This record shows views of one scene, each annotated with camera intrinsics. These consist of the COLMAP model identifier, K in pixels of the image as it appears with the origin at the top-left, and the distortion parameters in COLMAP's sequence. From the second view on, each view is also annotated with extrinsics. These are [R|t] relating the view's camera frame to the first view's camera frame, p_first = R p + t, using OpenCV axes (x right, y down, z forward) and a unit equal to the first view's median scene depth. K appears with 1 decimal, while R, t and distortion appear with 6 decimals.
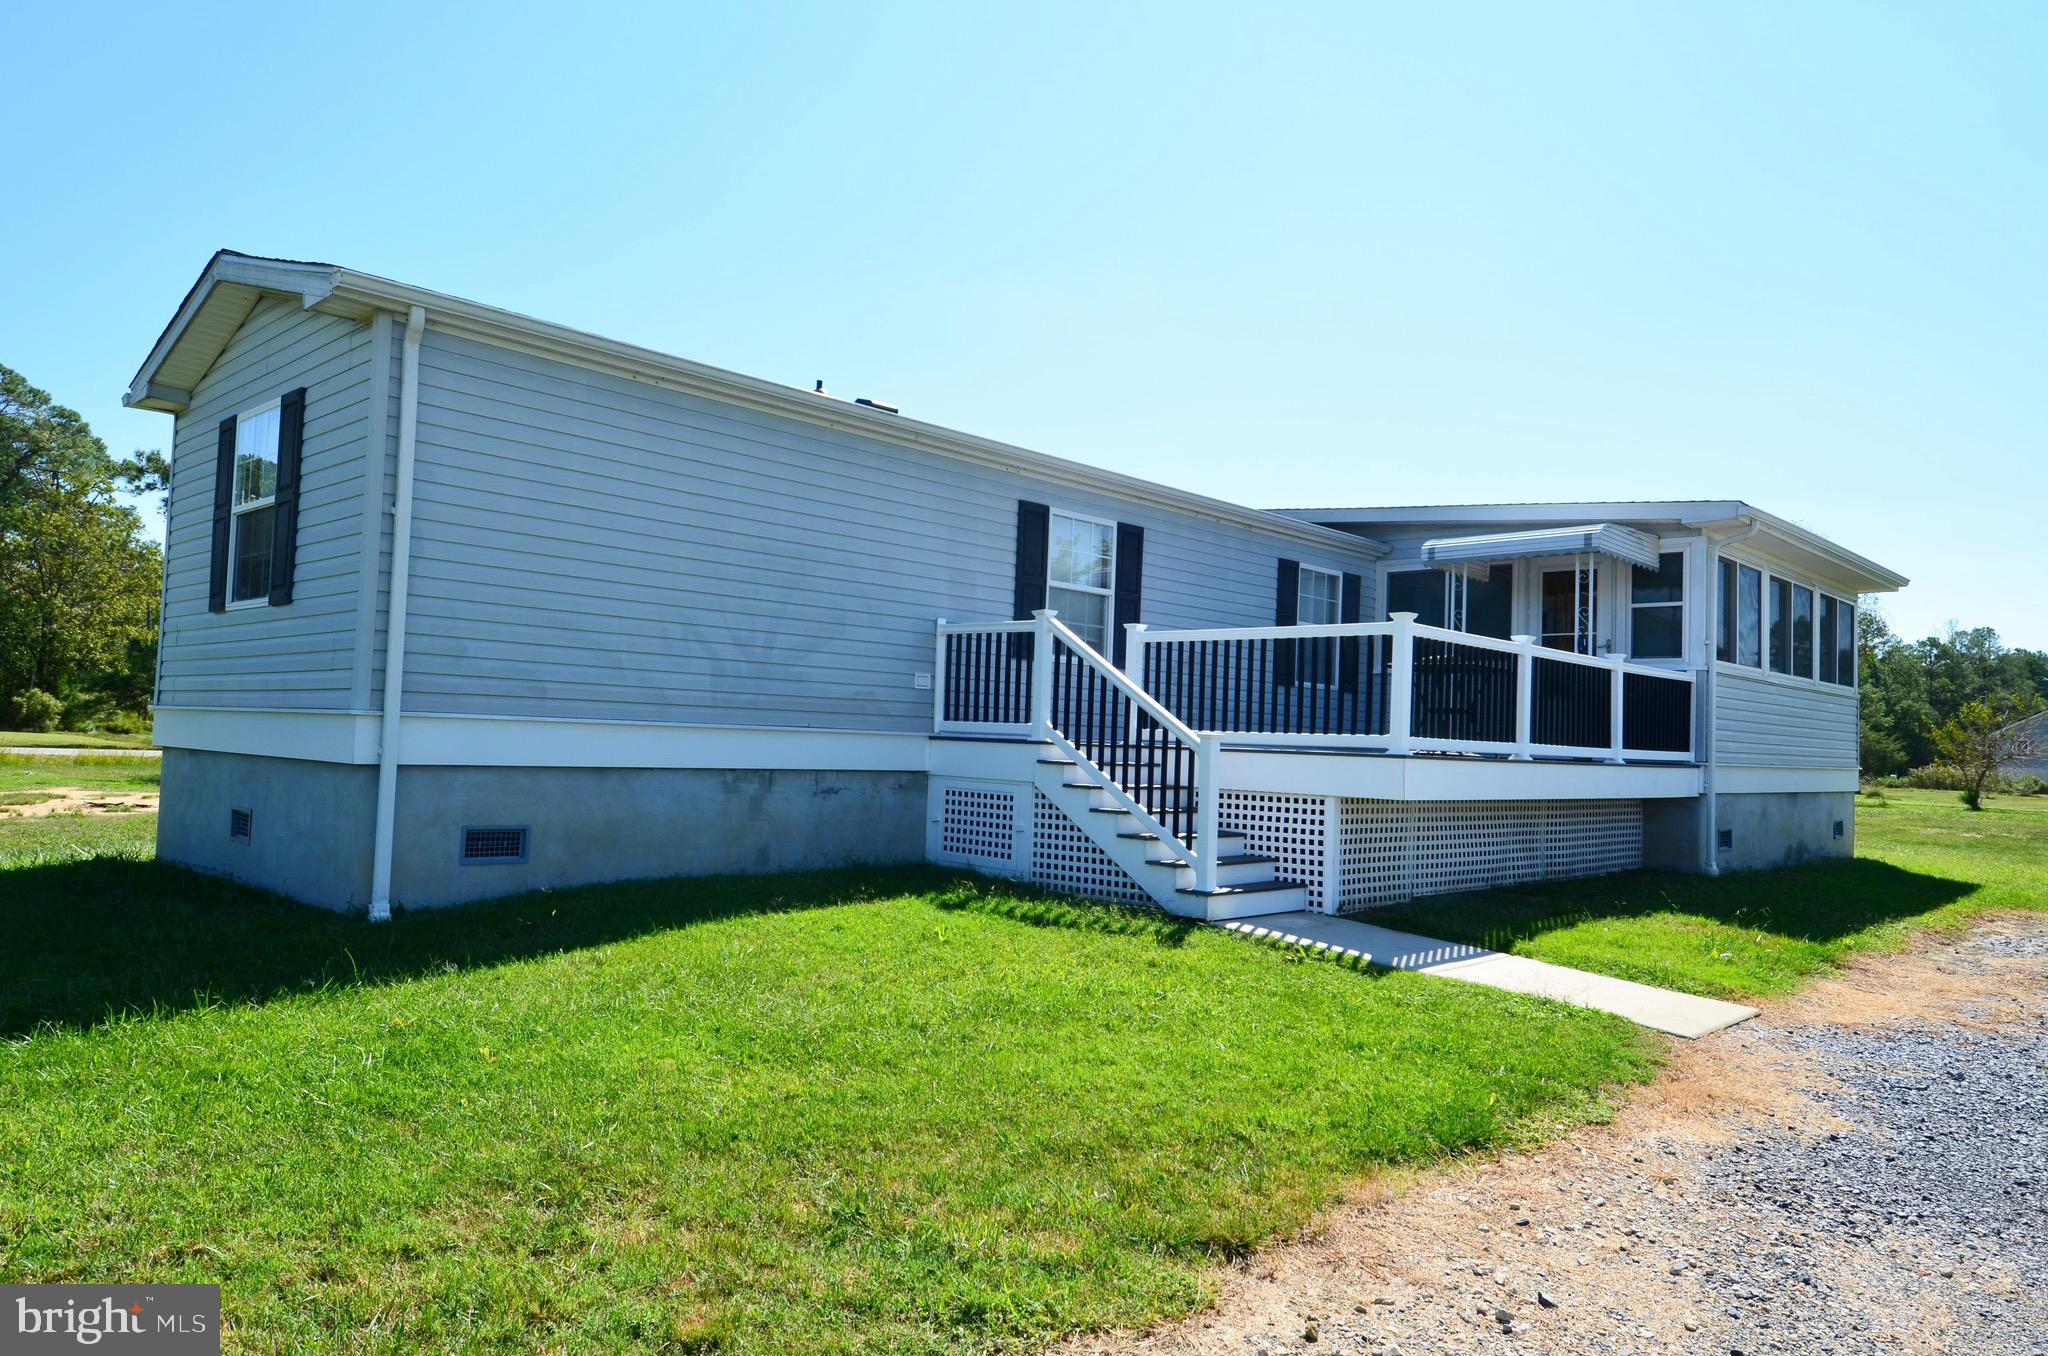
lens RADIAL K [[1344.8, 0, 1024.0], [0, 1344.8, 678.0], [0, 0, 1]] dist [0.001334, 0.000383]
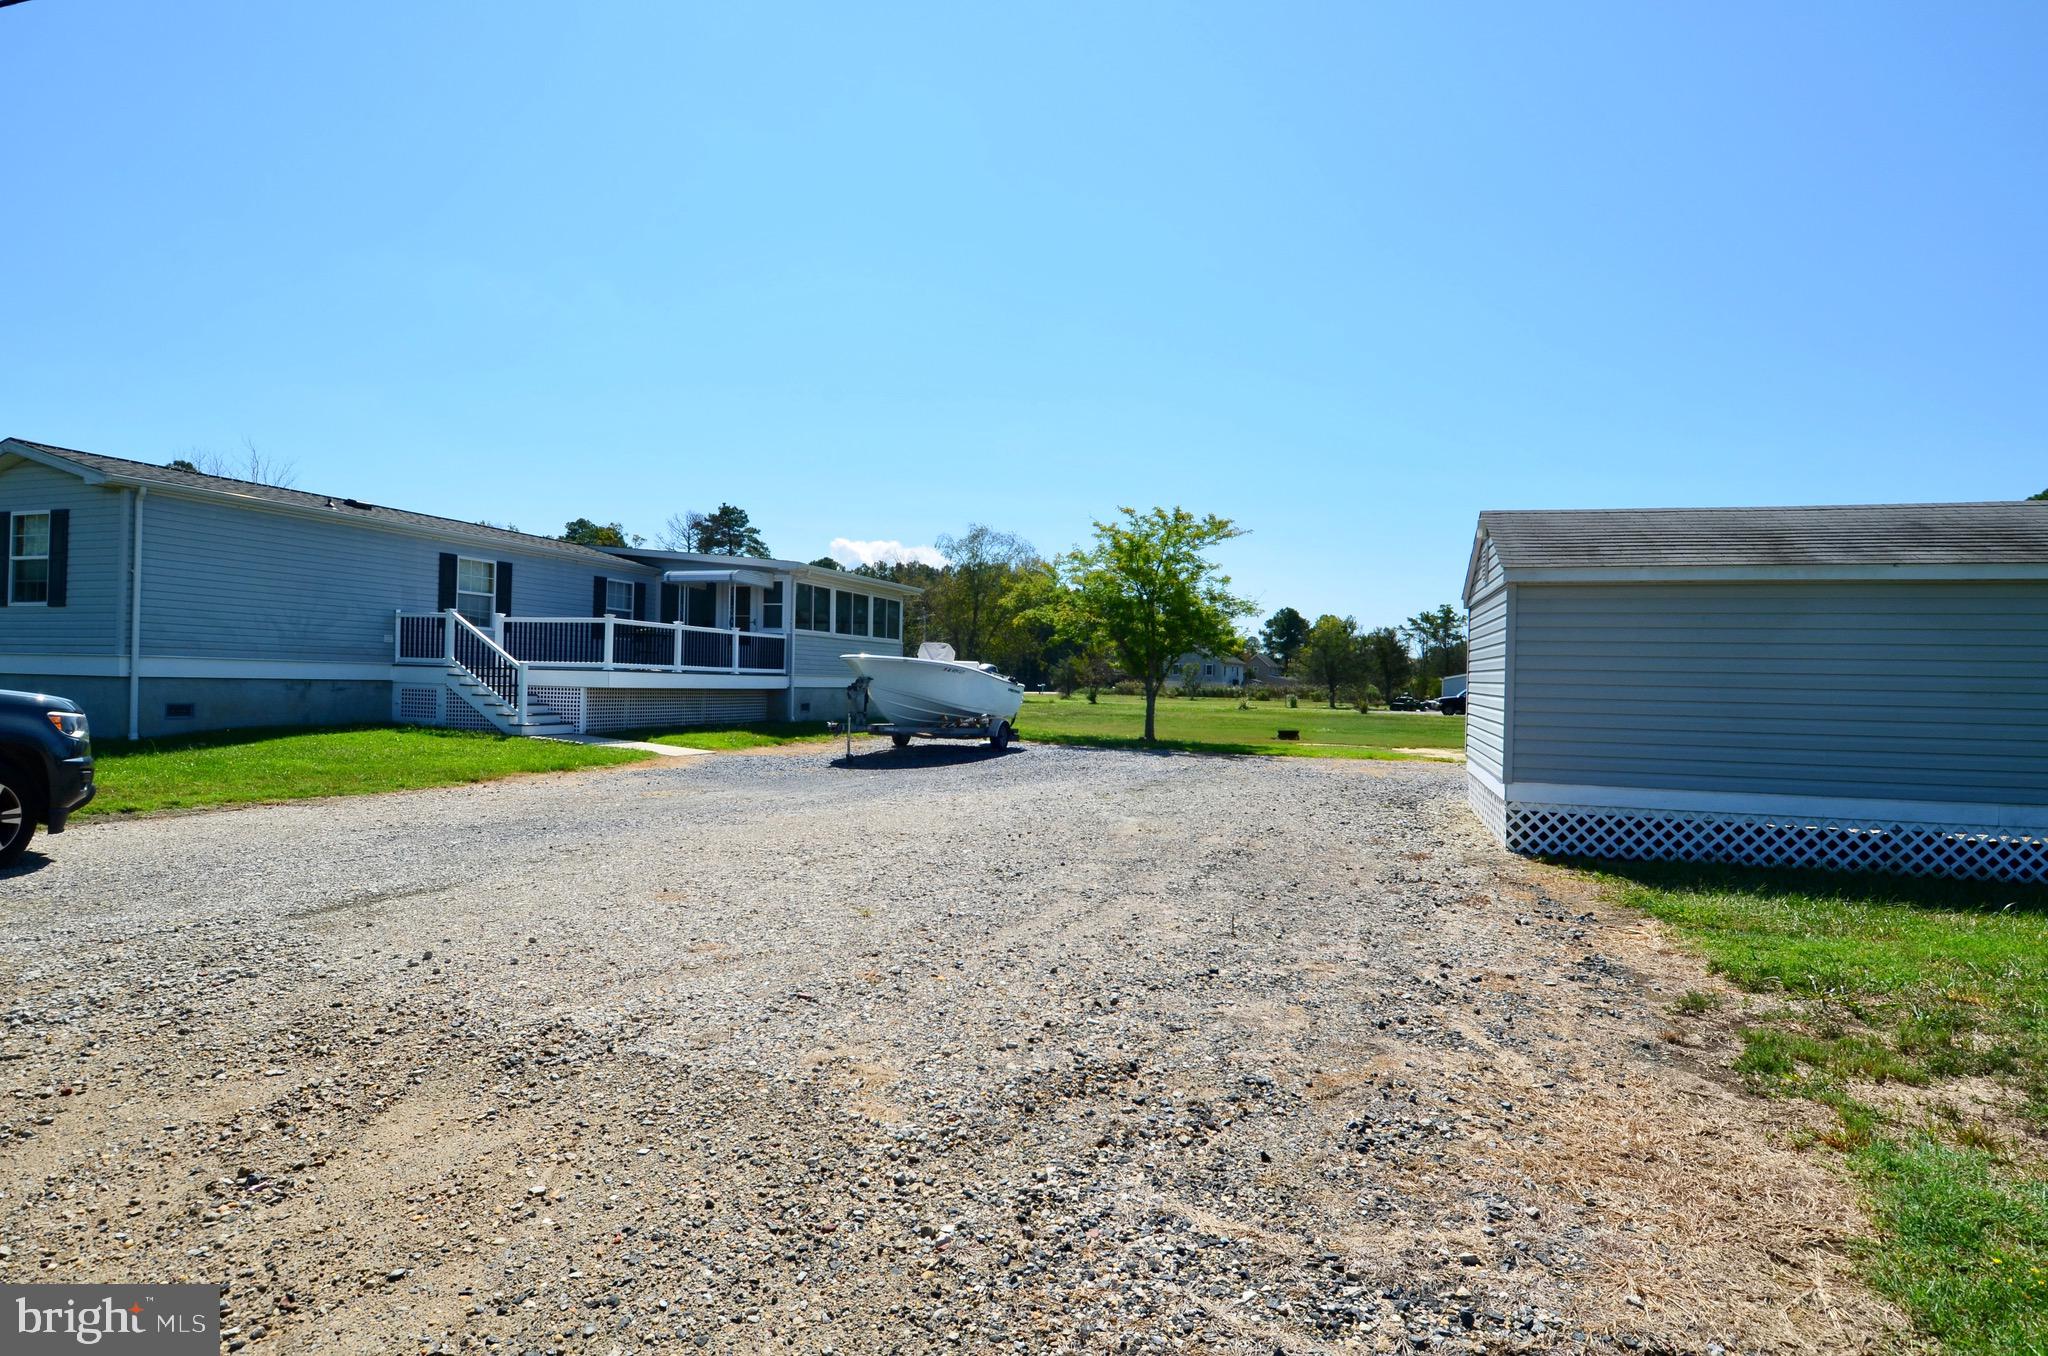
lens RADIAL K [[998.7, 0, 1024.0], [0, 998.7, 678.0], [0, 0, 1]] dist [0.017797, -0.034322]
pose [[0.882383, -0.013313, 0.470343, 0.078150], [-0.012526, 0.998581, 0.051765, -0.035053], [-0.470365, -0.051568, 0.880964, -1.021033]]
